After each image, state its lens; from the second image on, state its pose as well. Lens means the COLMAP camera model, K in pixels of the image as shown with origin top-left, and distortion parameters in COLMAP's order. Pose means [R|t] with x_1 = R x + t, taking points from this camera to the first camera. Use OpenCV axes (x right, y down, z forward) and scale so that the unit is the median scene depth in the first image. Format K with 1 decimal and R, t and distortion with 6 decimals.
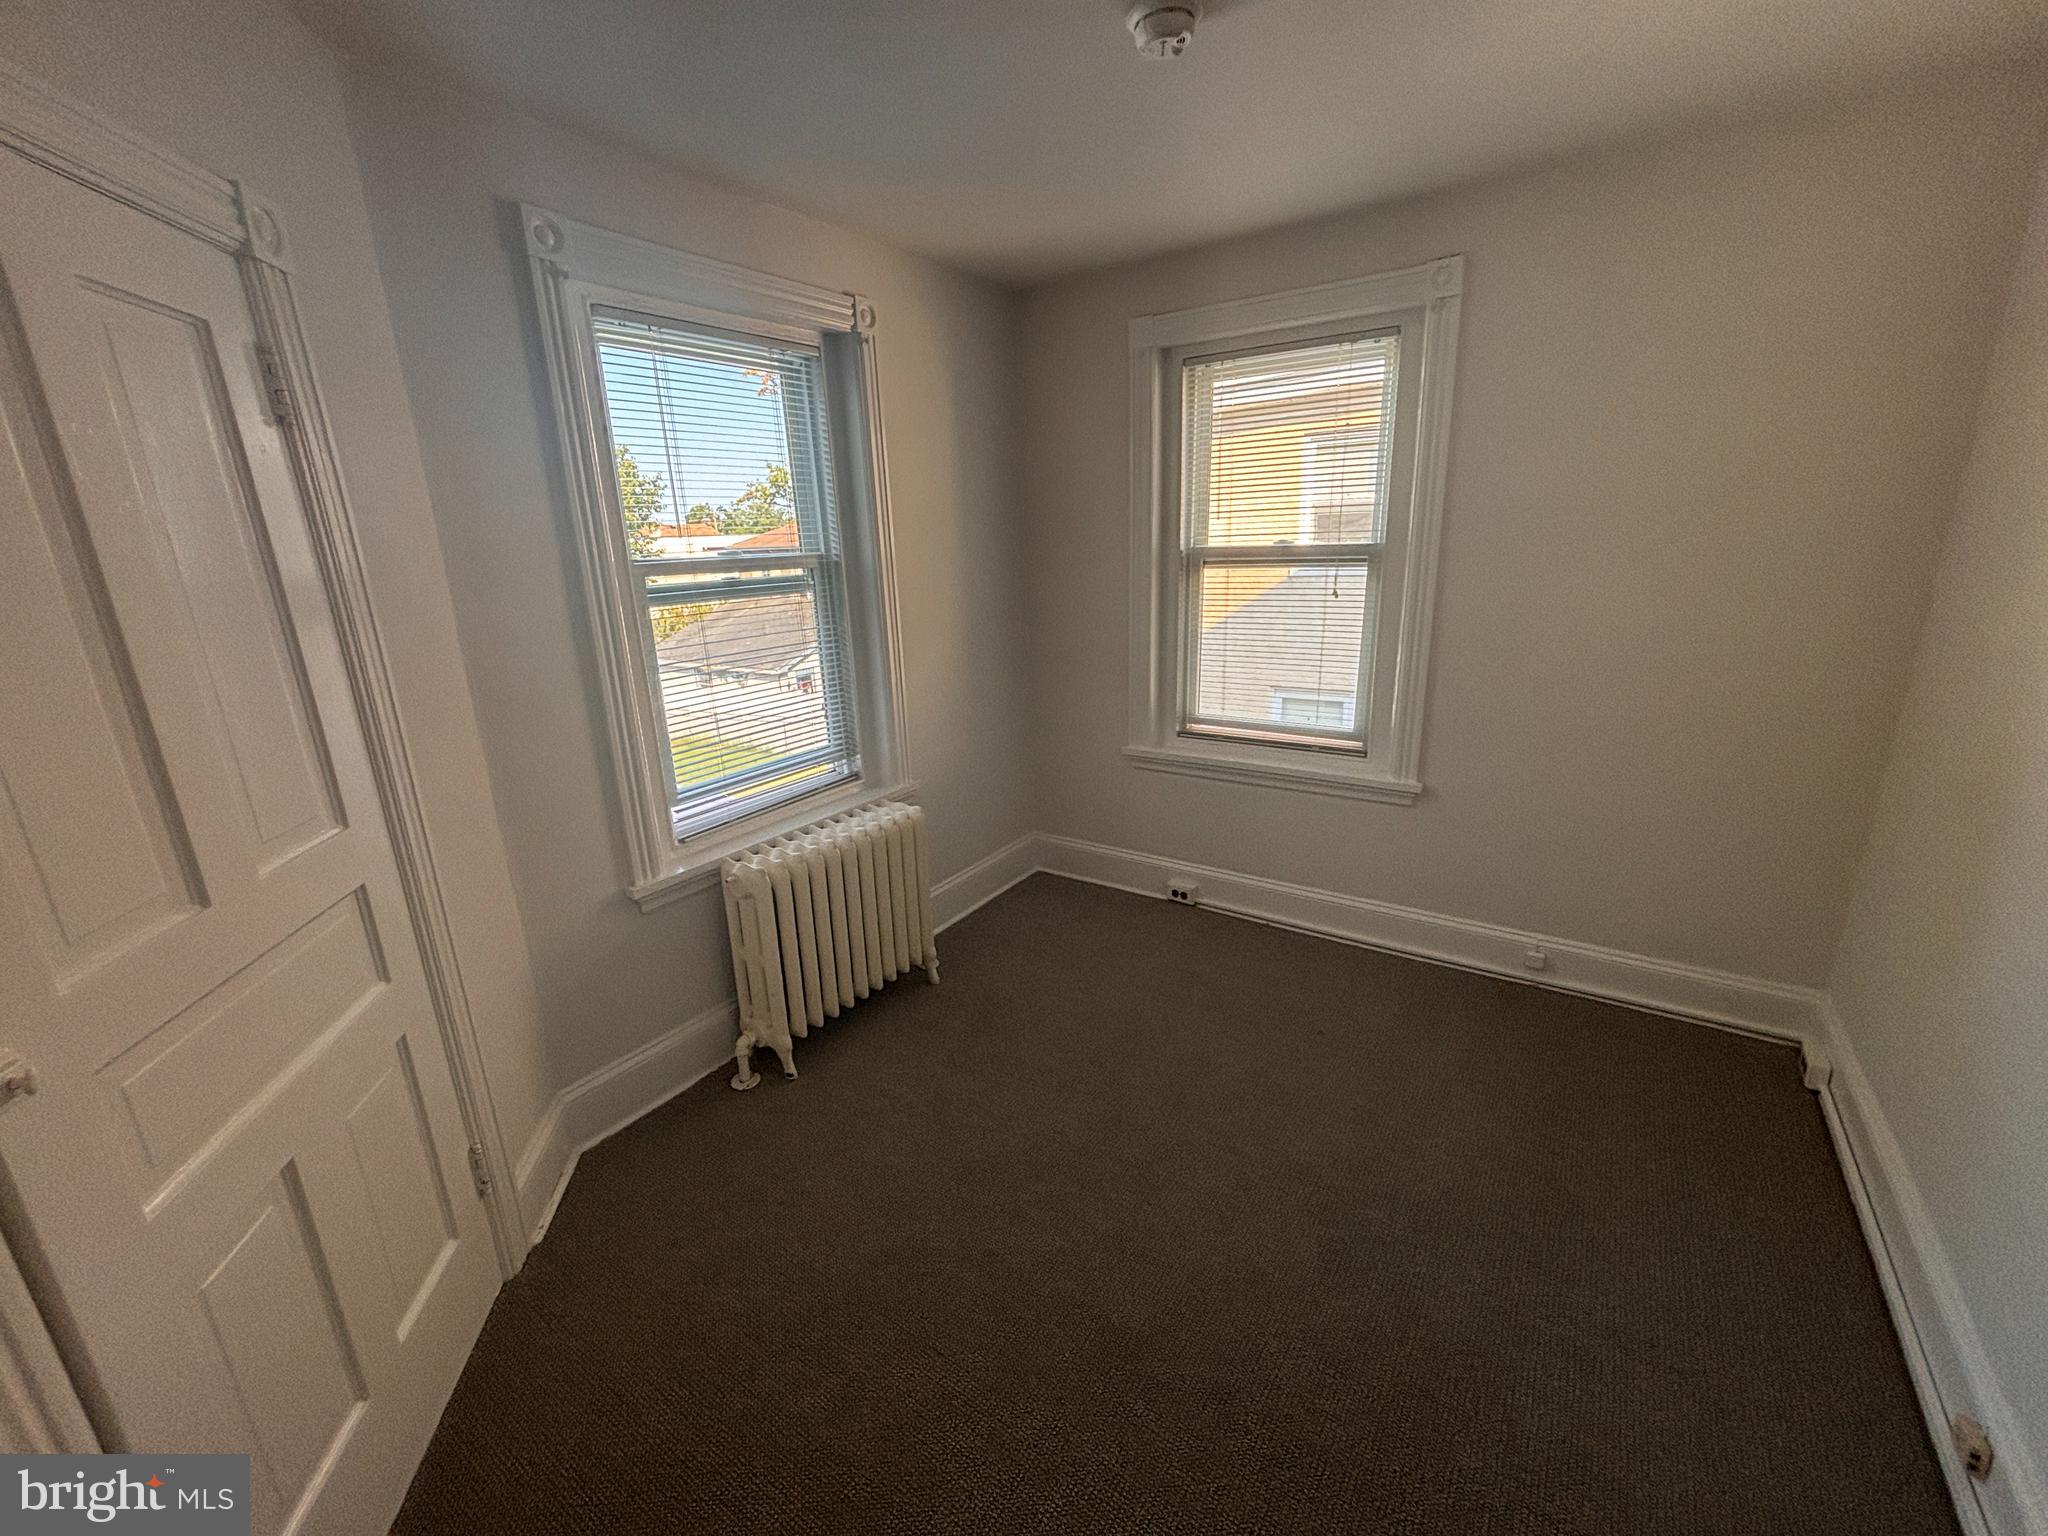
lens RADIAL K [[829.9, 0, 1021.4], [0, 829.9, 766.8], [0, 0, 1]] dist [0.003859, -0.000281]
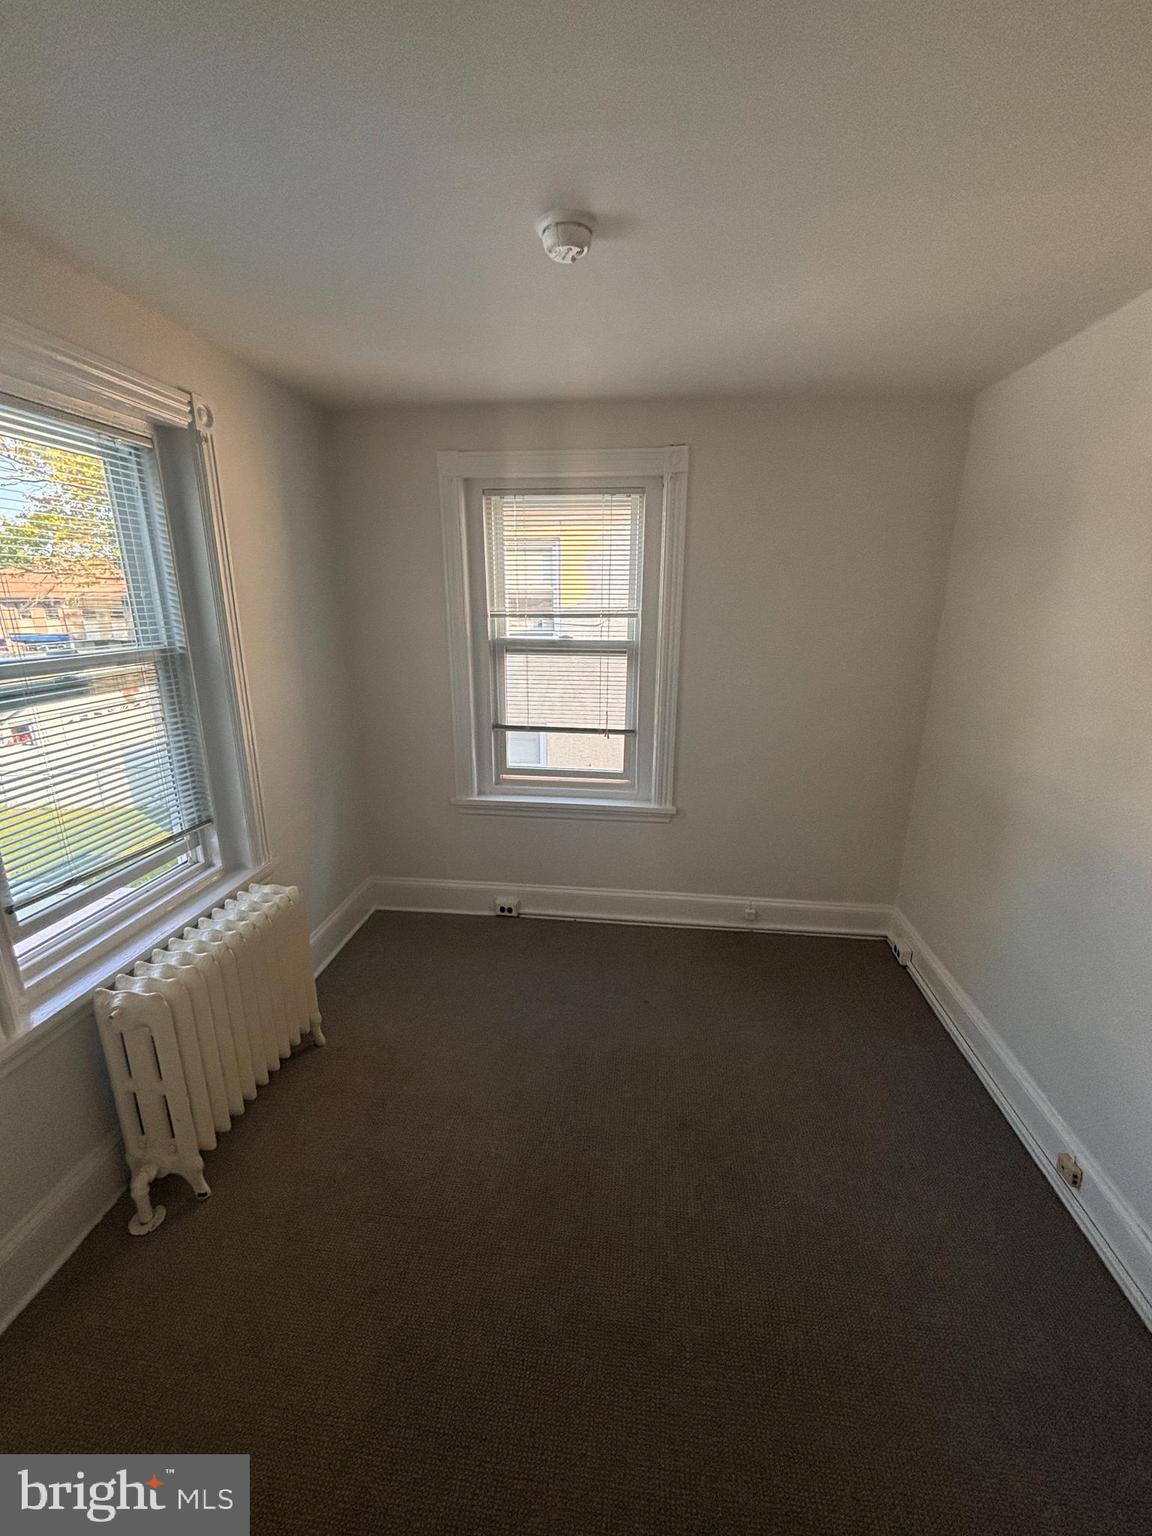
lens RADIAL K [[622.4, 0, 576.9], [0, 622.4, 766.9], [0, 0, 1]] dist [0.003859, -0.000281]
pose [[0.882747, -0.087803, 0.461572, -0.165033], [0.093200, 0.995585, 0.011143, -0.079224], [-0.460512, 0.033182, 0.887033, 0.127217]]
